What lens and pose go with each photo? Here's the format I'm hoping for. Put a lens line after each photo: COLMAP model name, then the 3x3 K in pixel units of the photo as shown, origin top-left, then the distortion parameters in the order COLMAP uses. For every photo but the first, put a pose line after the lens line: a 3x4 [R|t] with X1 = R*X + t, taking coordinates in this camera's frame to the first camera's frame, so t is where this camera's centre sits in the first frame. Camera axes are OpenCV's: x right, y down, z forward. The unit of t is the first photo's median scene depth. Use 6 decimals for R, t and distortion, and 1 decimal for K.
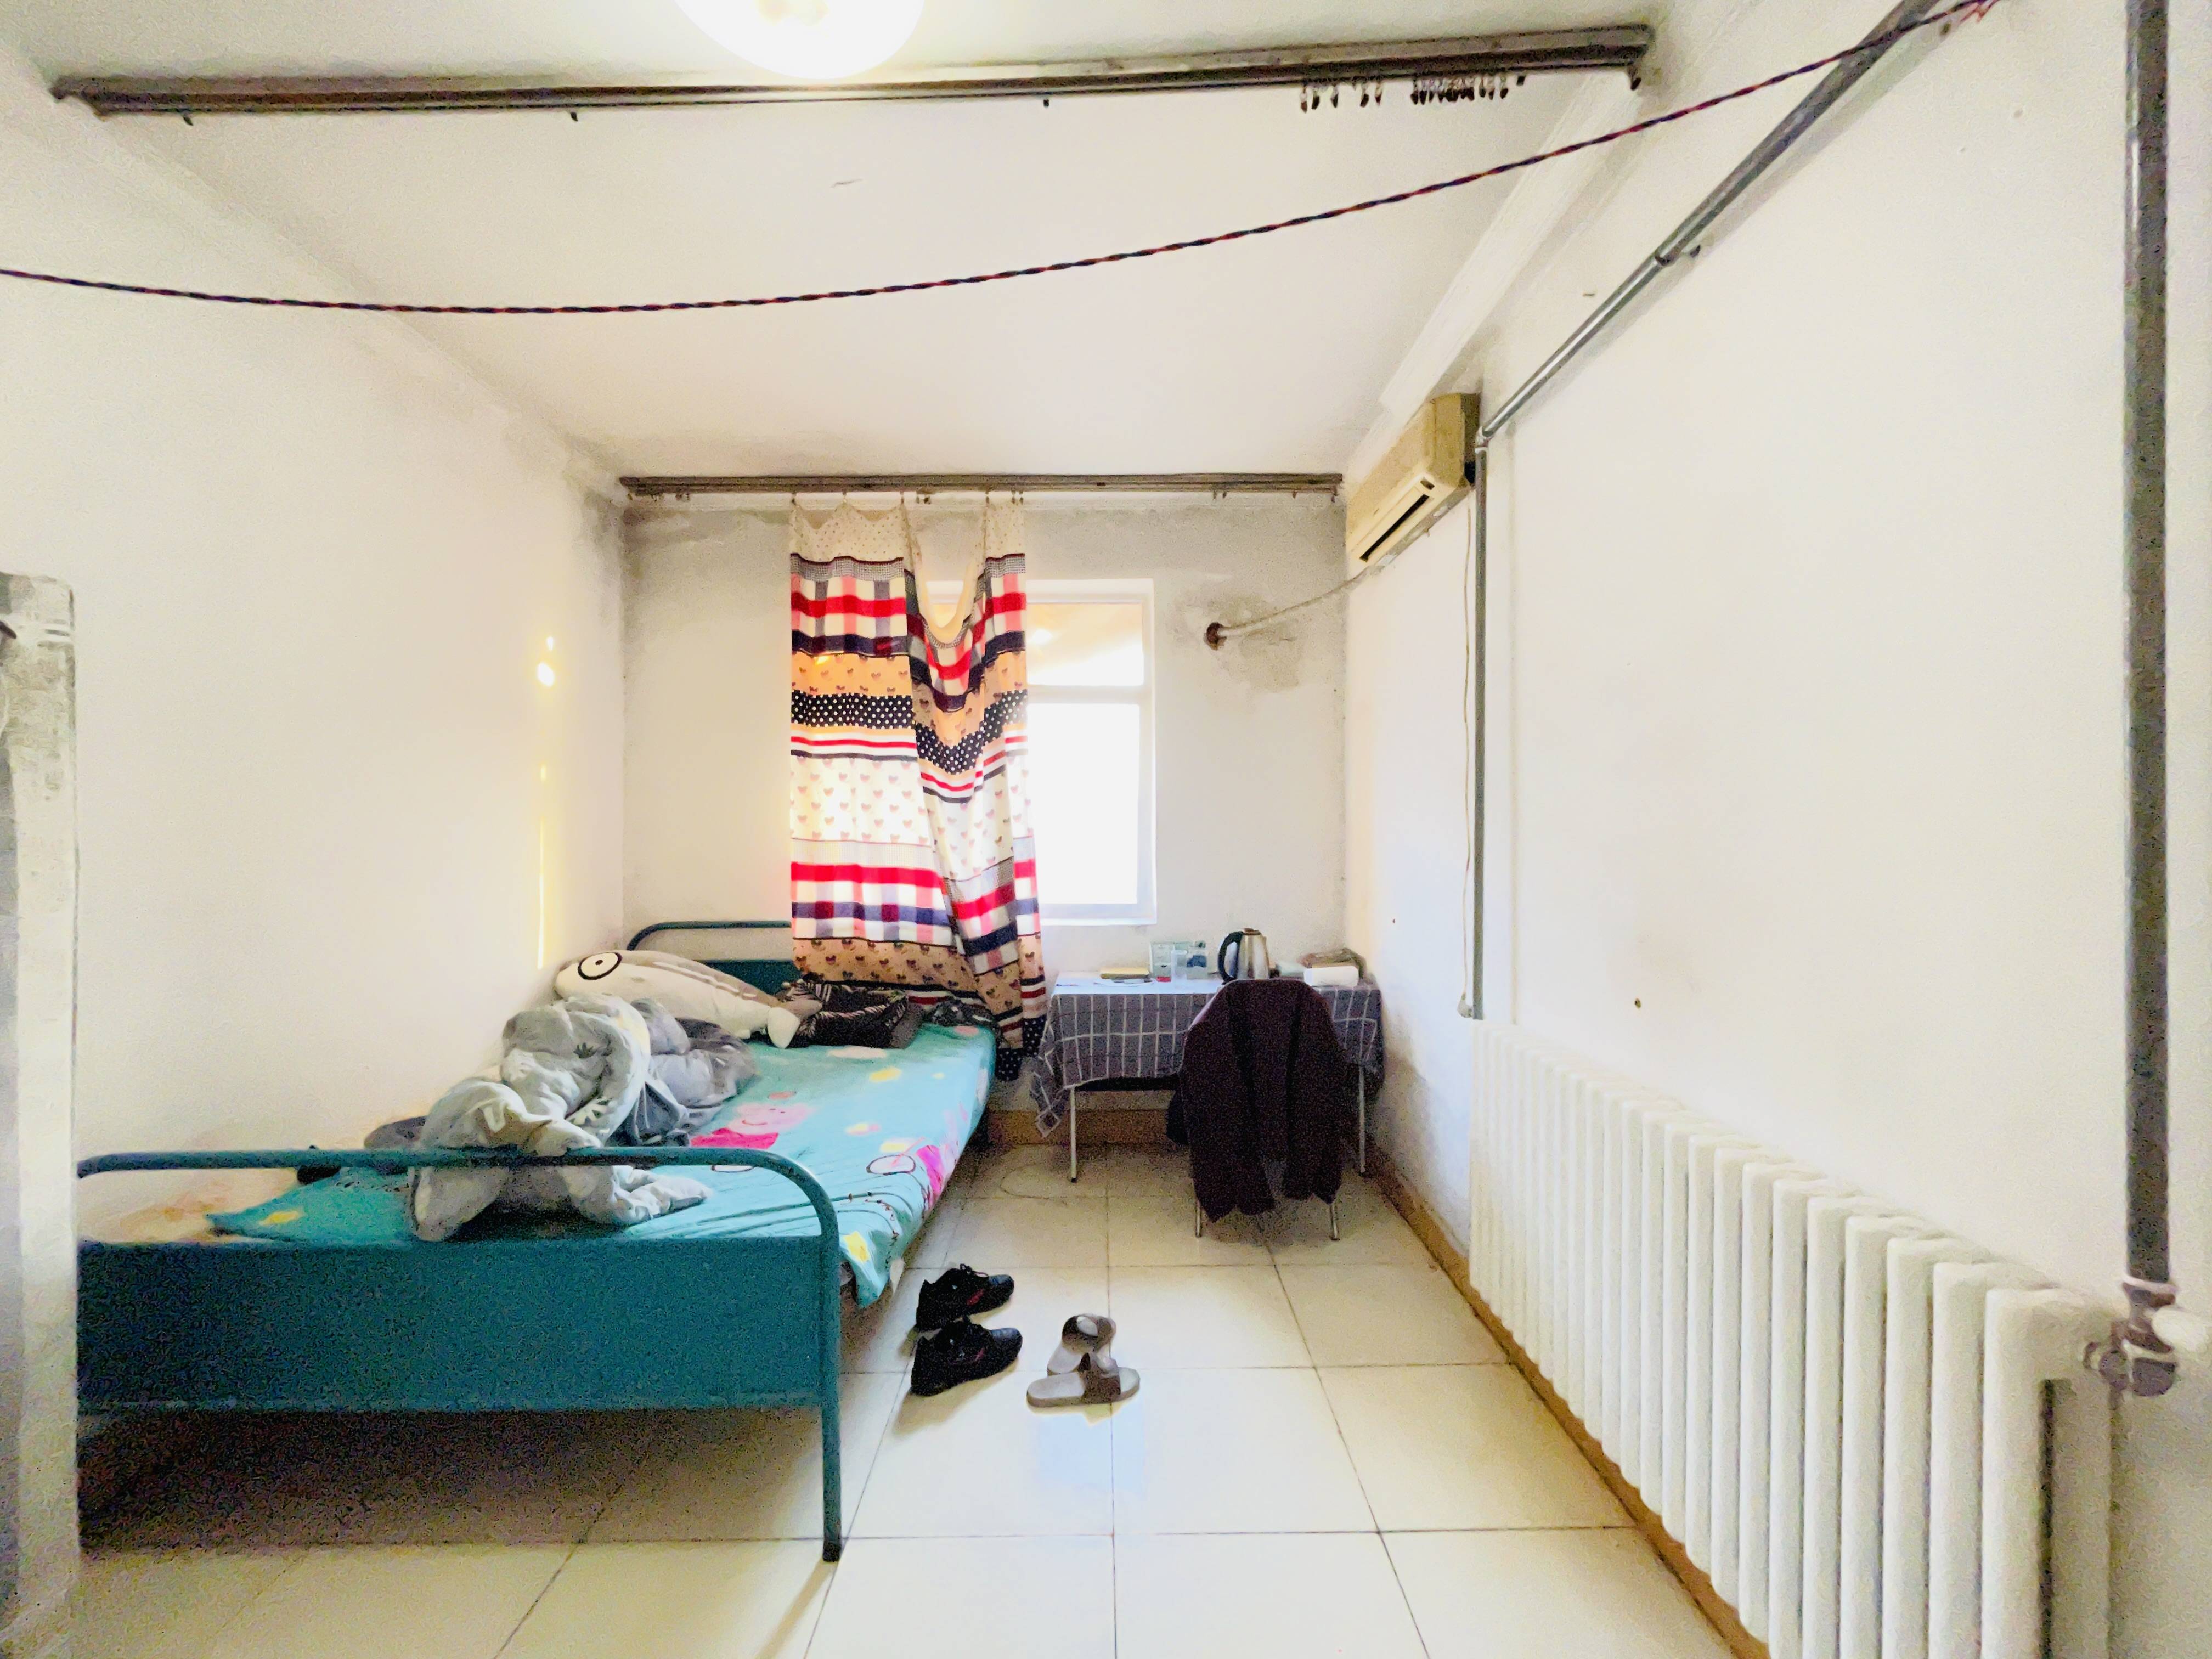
lens RADIAL K [[887.4, 0, 1104.1], [0, 887.4, 825.0], [0, 0, 1]] dist [-0.001141, -0.001123]
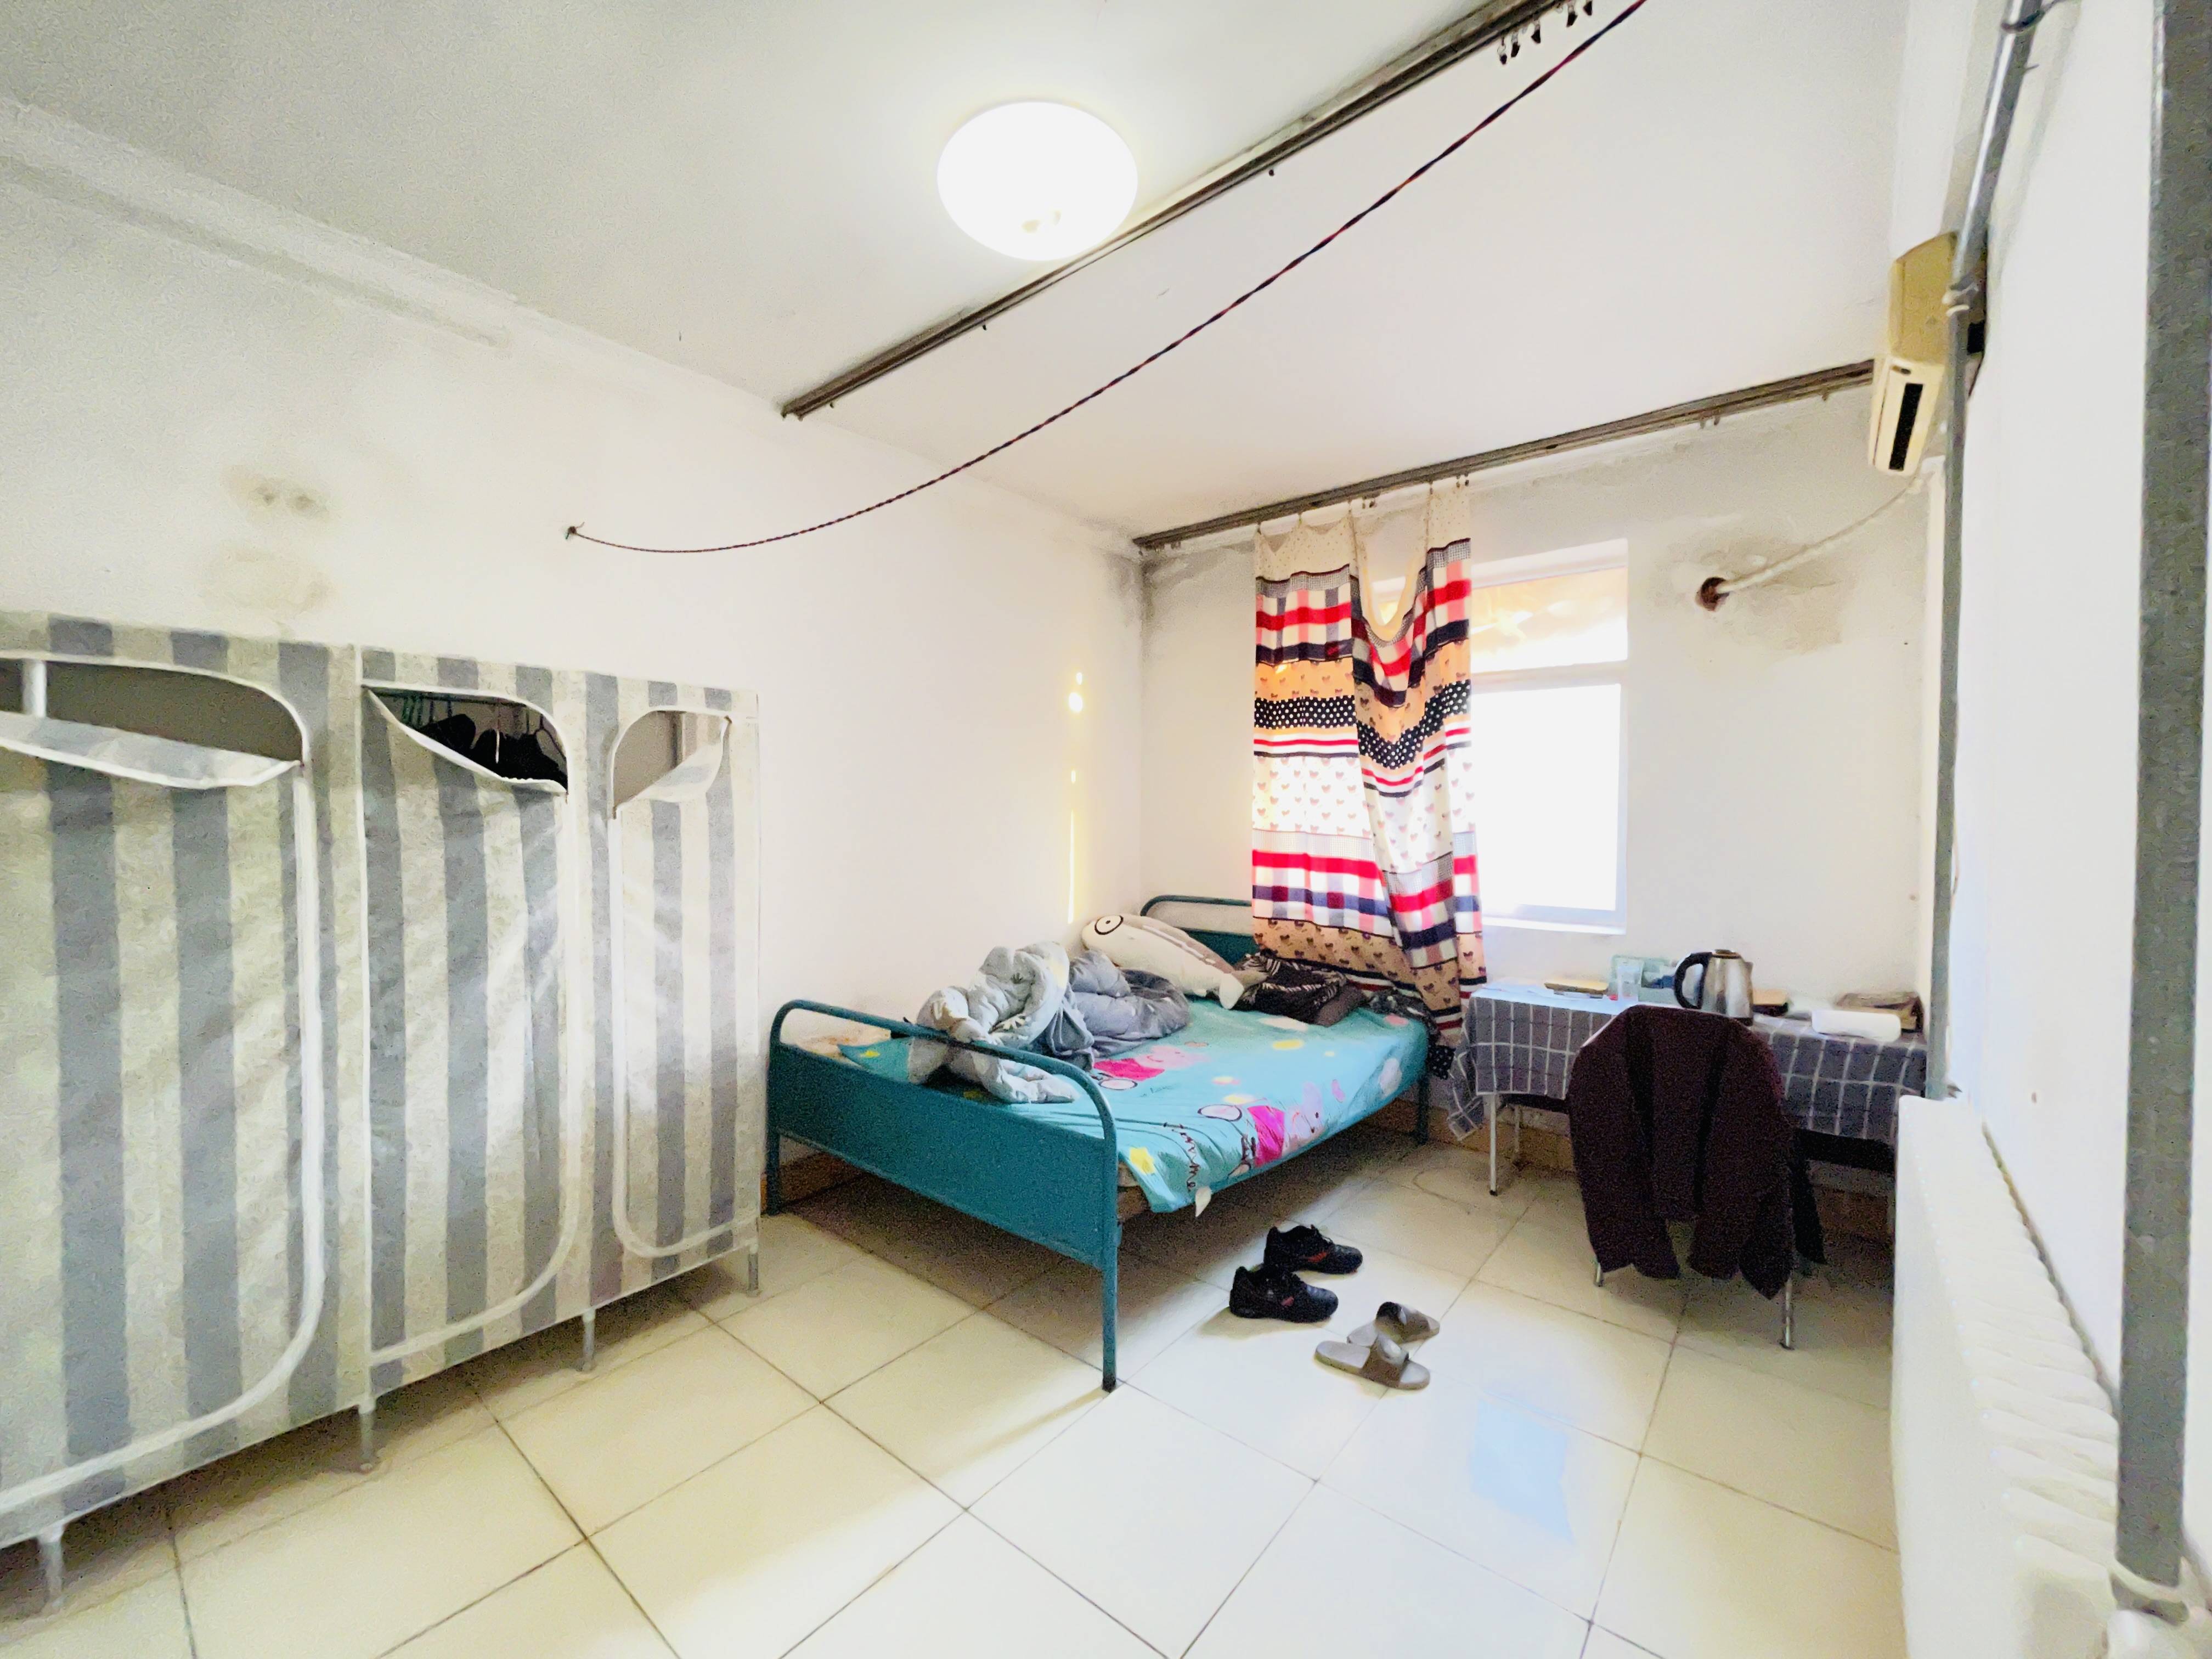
lens RADIAL K [[887.4, 0, 1108.3], [0, 887.4, 824.9], [0, 0, 1]] dist [-0.001141, -0.001123]
pose [[0.770106, 0.016911, -0.637691, 0.256324], [-0.006844, 0.999810, 0.018250, -0.010402], [0.637879, -0.009690, 0.770076, 0.005487]]
